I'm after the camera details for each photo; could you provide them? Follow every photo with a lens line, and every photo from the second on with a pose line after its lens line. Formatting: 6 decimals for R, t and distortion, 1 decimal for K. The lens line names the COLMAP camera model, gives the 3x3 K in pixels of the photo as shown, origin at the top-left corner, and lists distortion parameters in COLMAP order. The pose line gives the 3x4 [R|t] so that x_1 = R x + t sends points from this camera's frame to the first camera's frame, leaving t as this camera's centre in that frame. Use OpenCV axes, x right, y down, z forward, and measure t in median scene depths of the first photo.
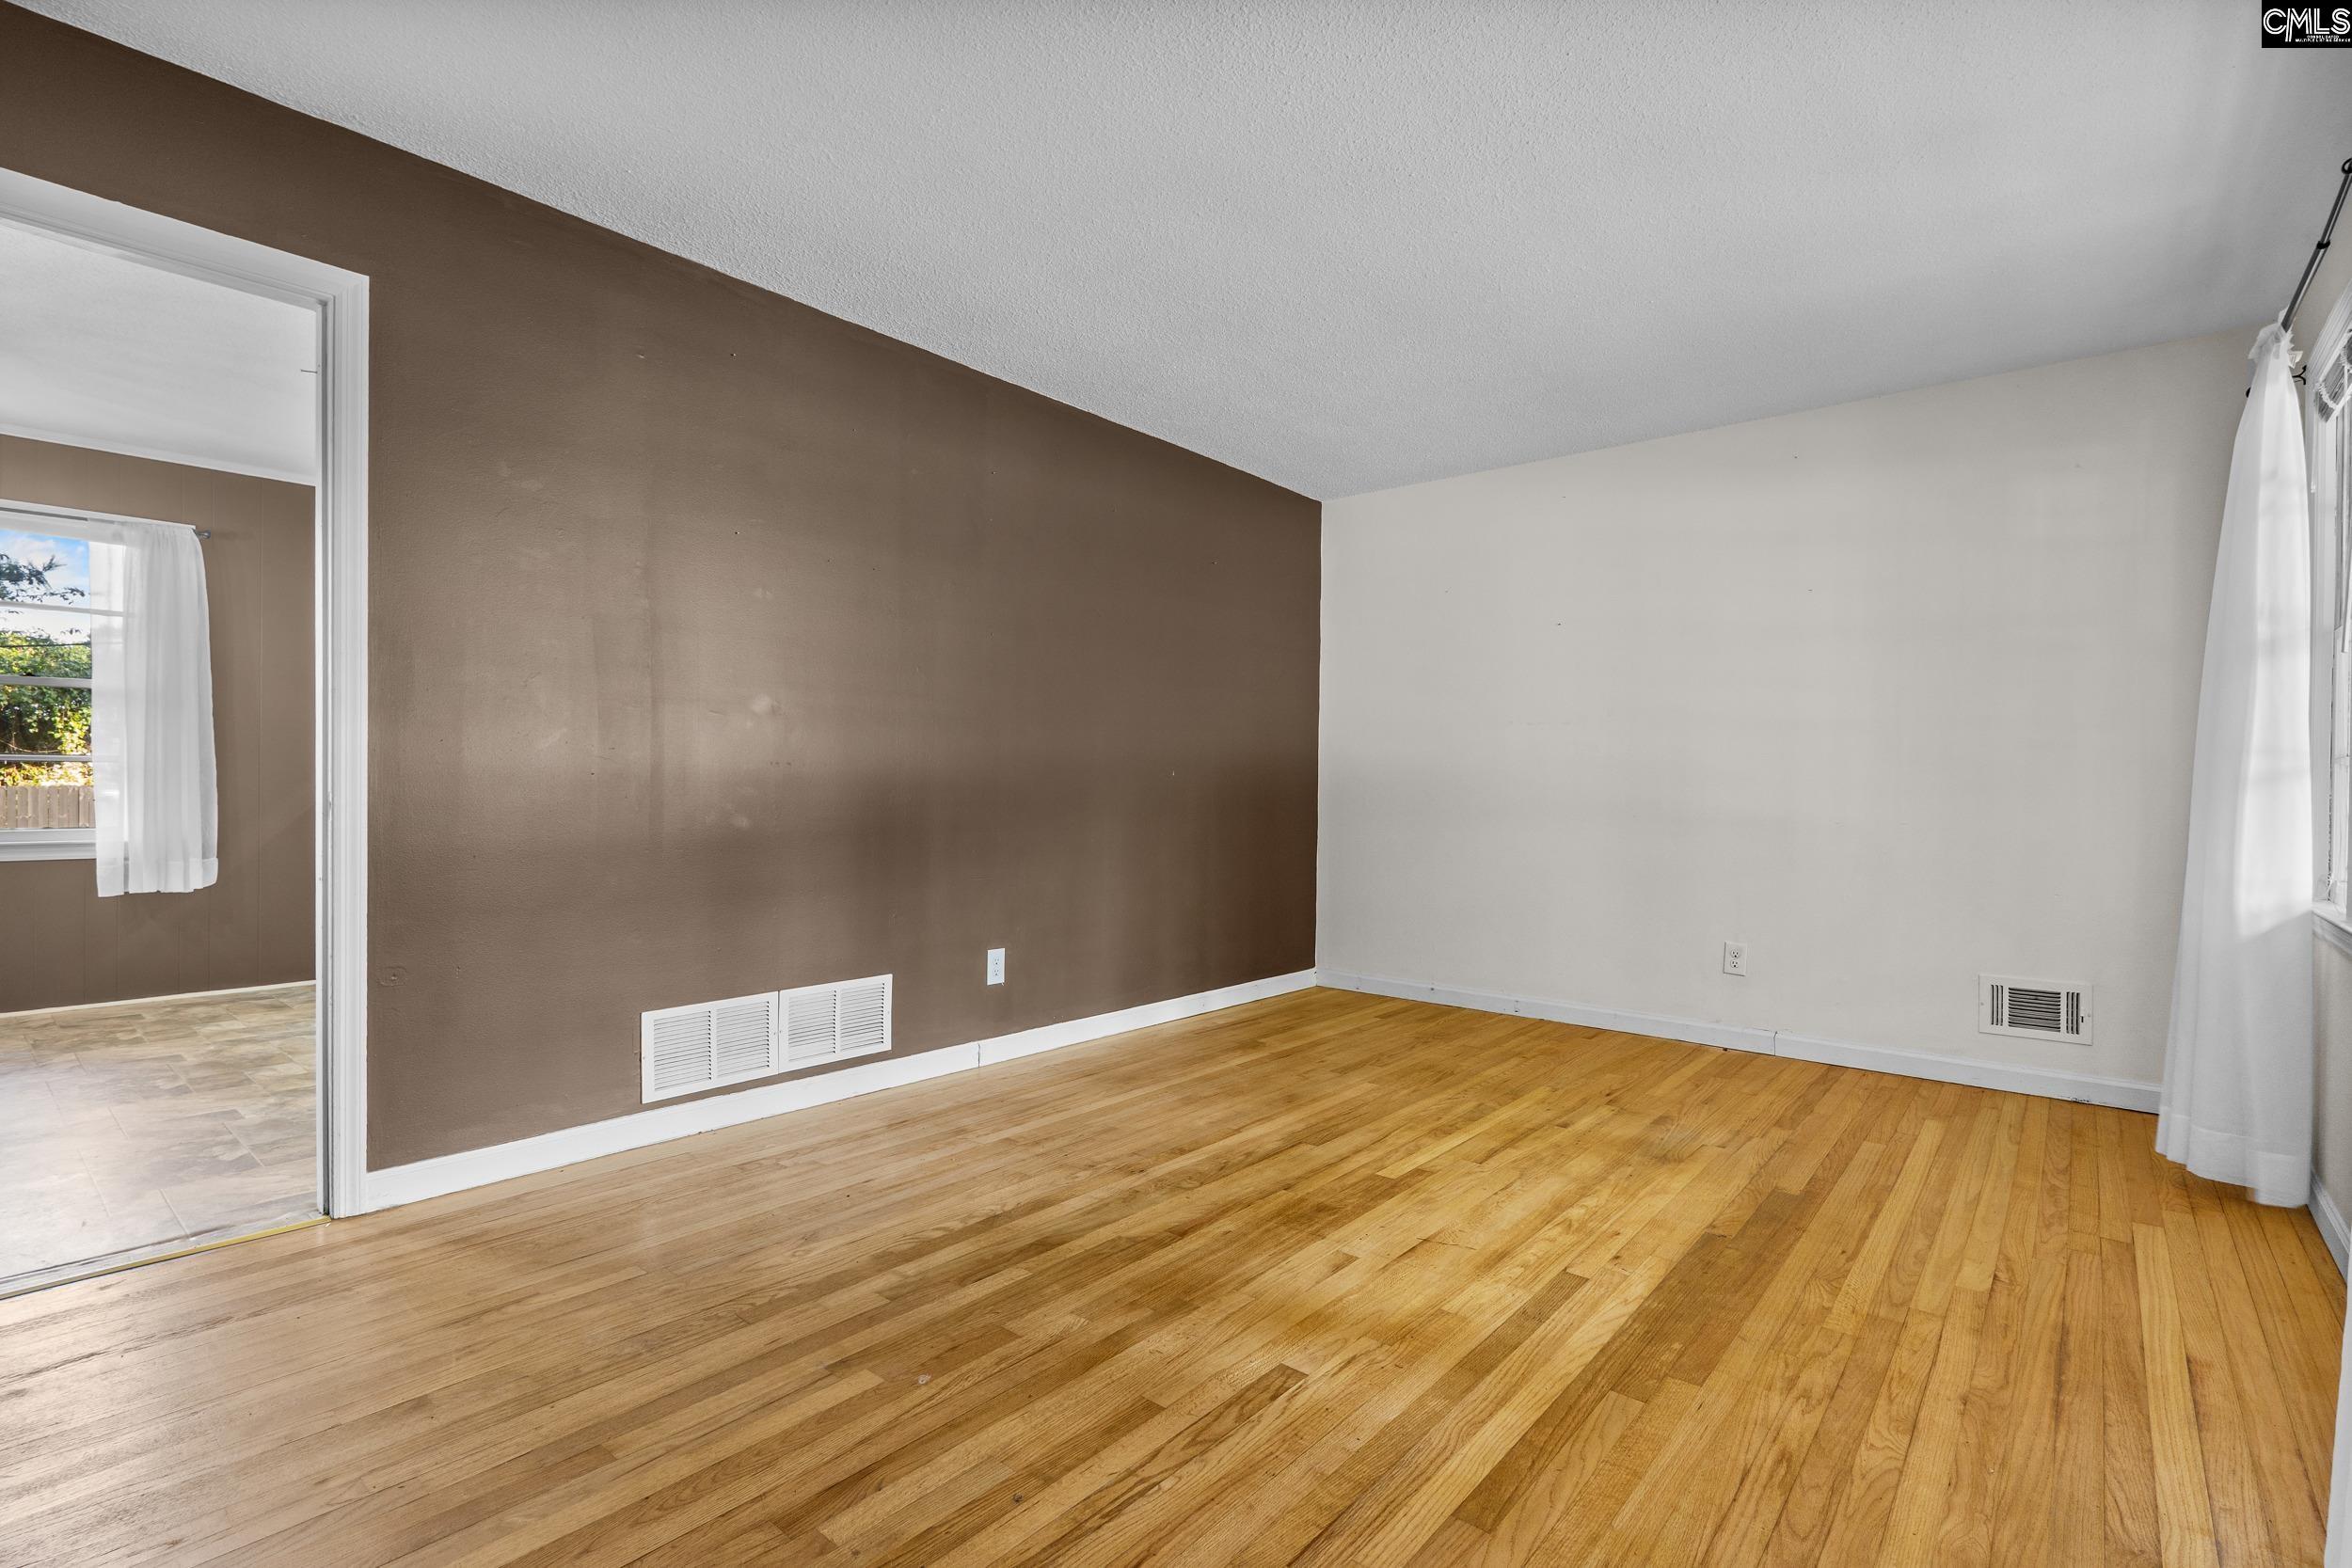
lens RADIAL K [[1090.3, 0, 1176.5], [0, 1090.3, 784.0], [0, 0, 1]] dist [-0.002319, -0.002194]
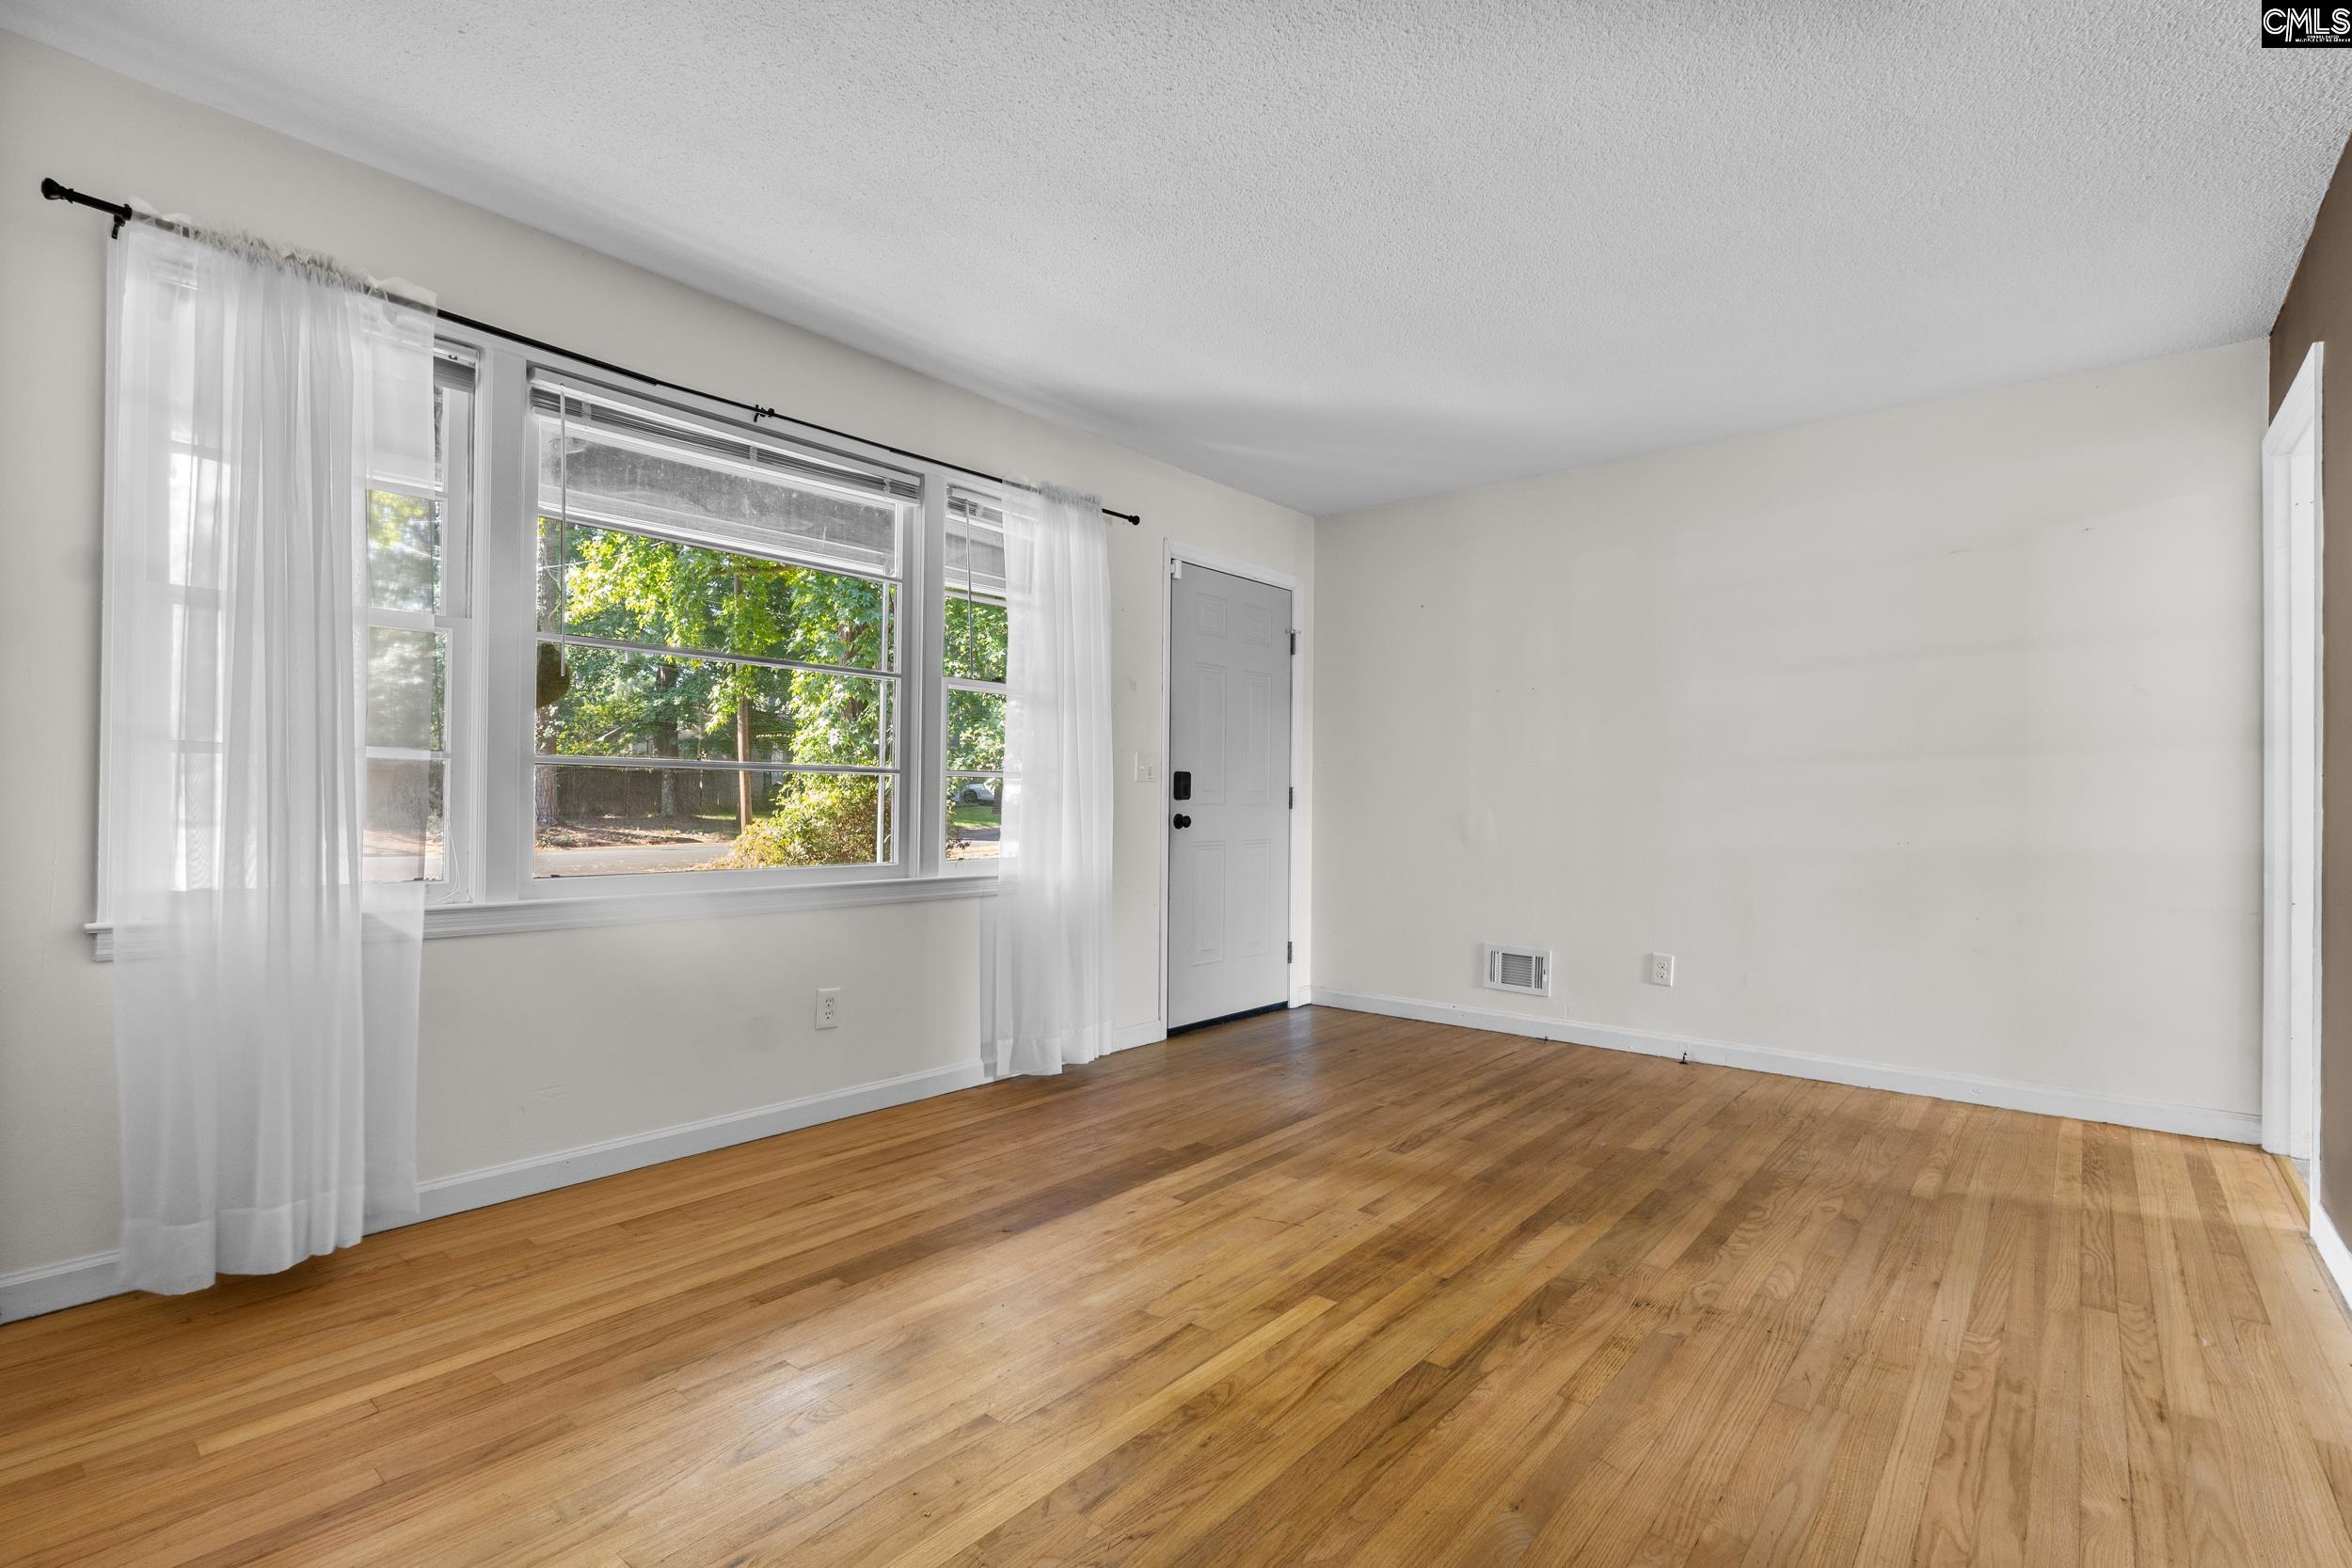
lens RADIAL K [[1090.3, 0, 1165.2], [0, 1090.3, 792.8], [0, 0, 1]] dist [-0.002319, -0.002194]
pose [[-0.999704, -0.023792, 0.005099, 0.303412], [-0.023812, 0.999709, -0.003915, -0.000686], [-0.005004, -0.004035, -0.999979, 1.742013]]
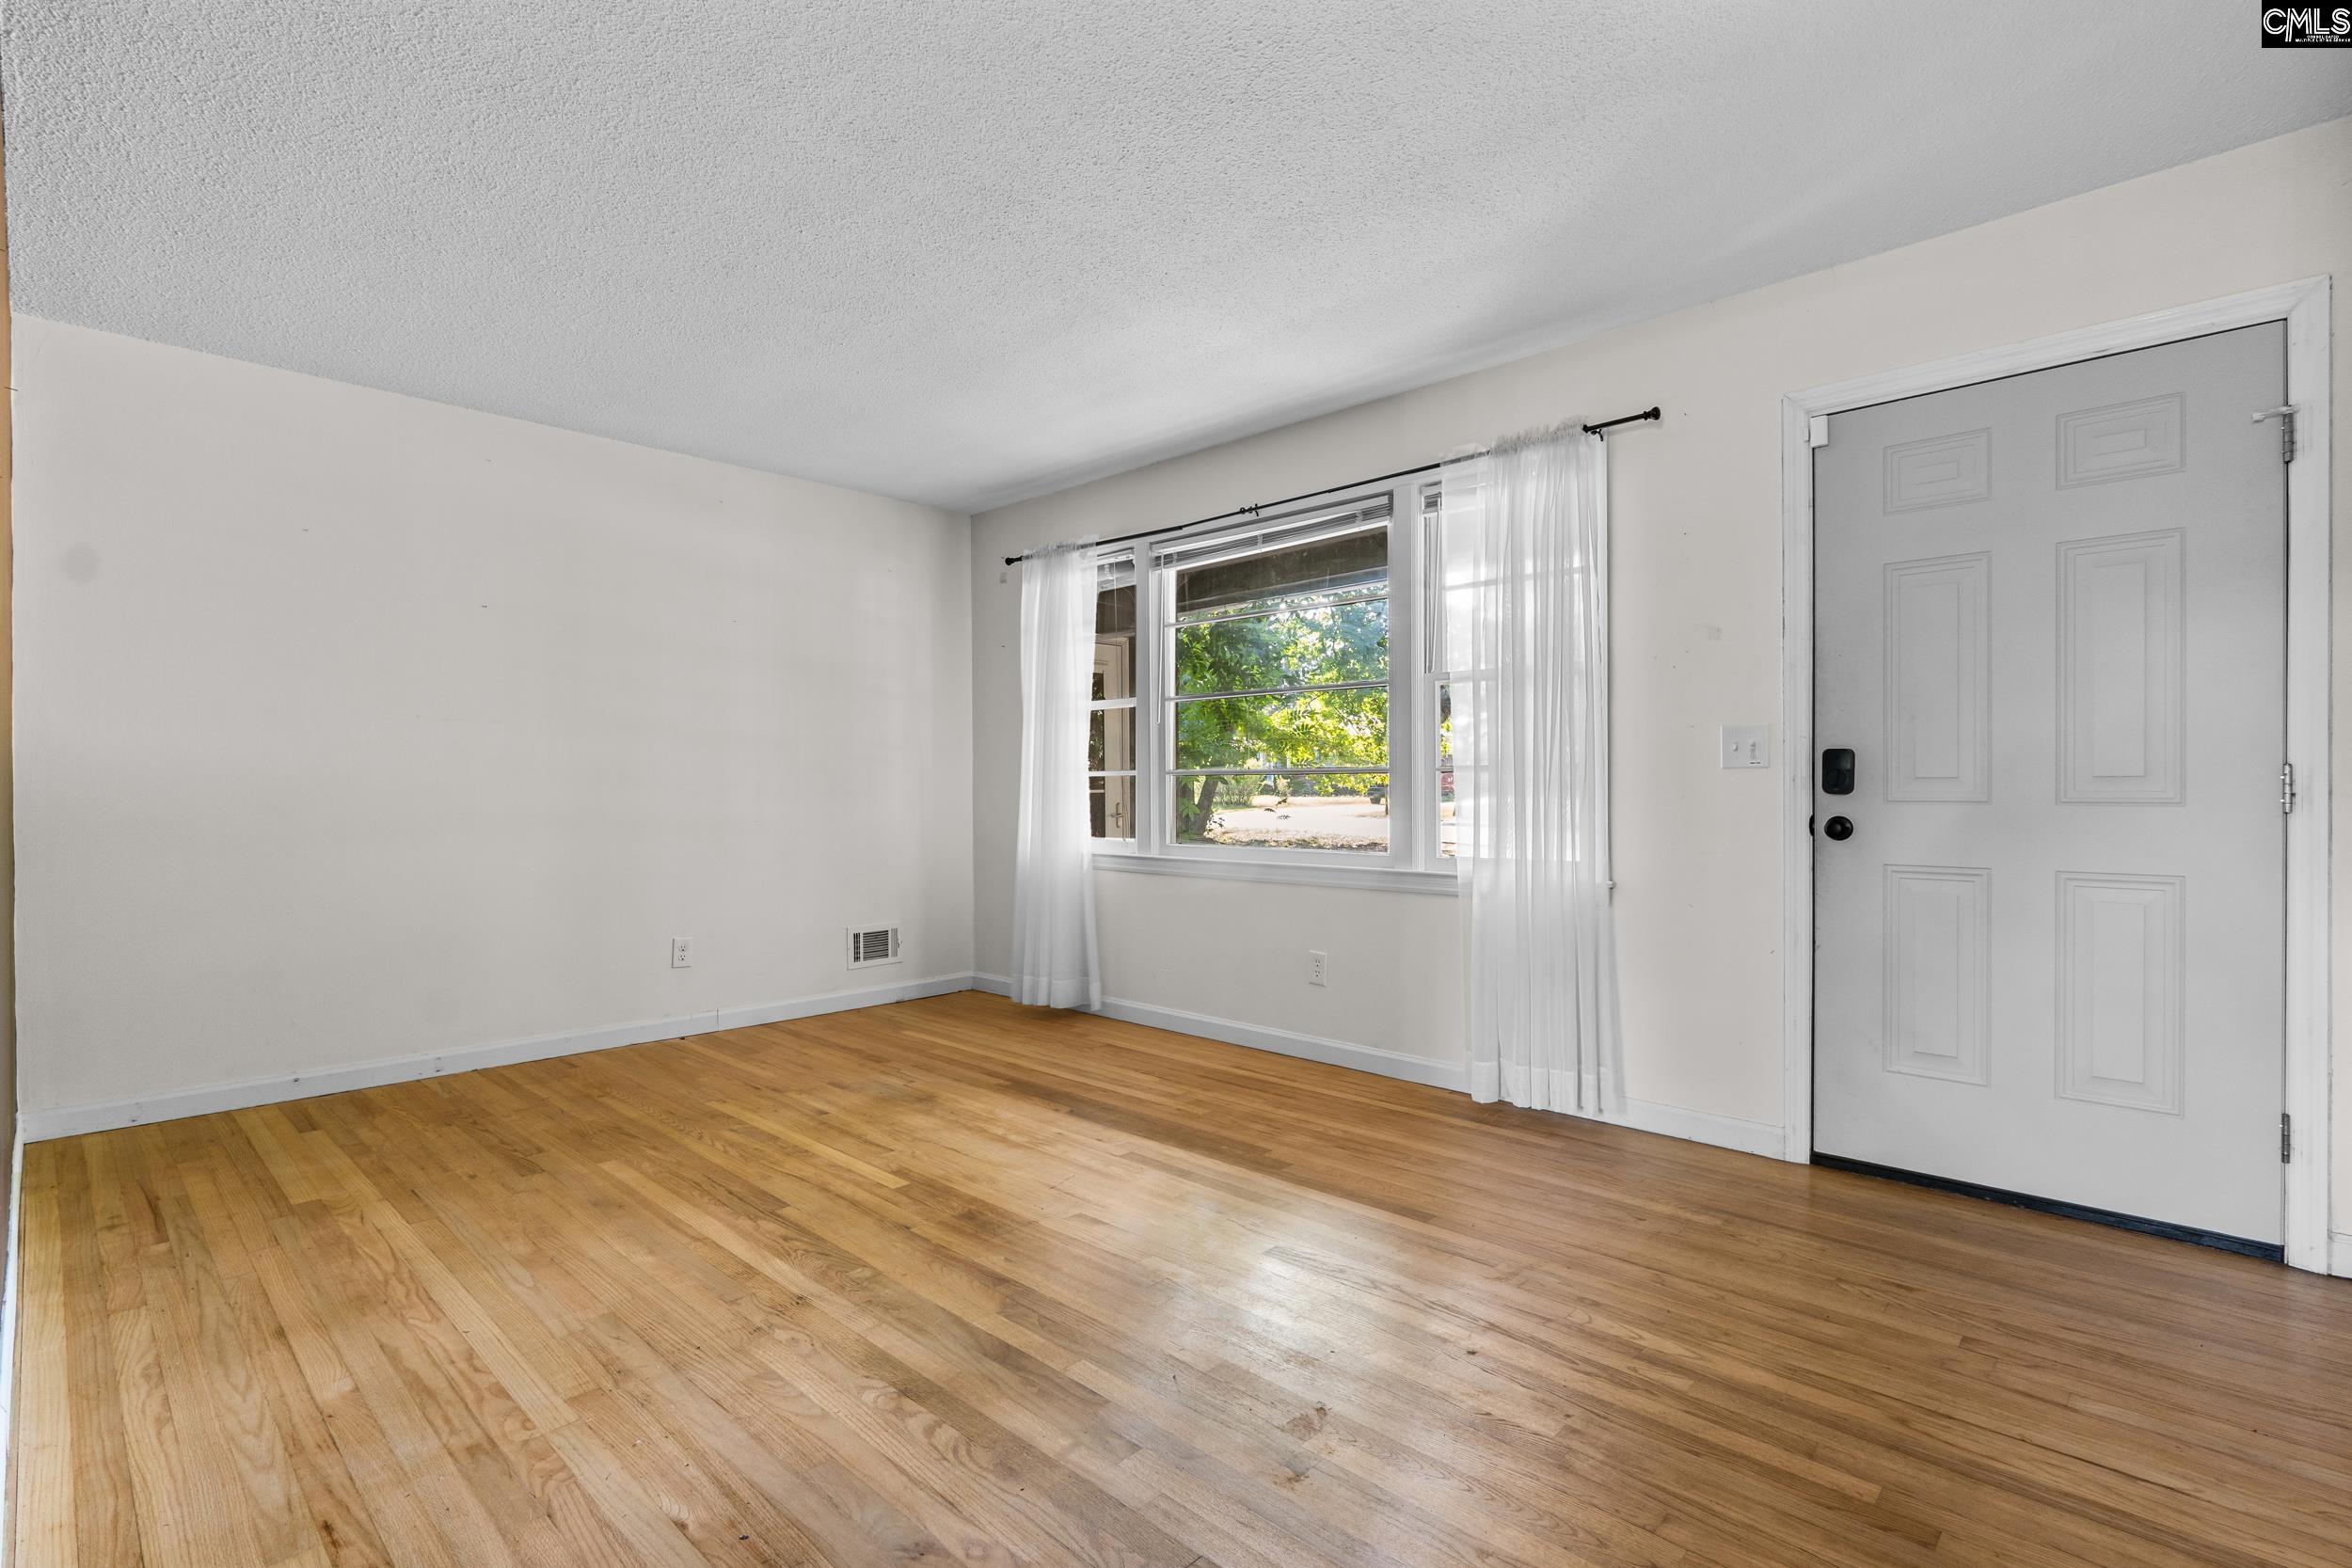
lens RADIAL K [[1090.3, 0, 1161.4], [0, 1090.3, 786.4], [0, 0, 1]] dist [-0.002319, -0.002194]
pose [[0.066756, -0.009941, 0.997720, -0.769024], [0.004140, 0.999945, 0.009686, -0.016324], [-0.997761, 0.003484, 0.066794, 0.674021]]
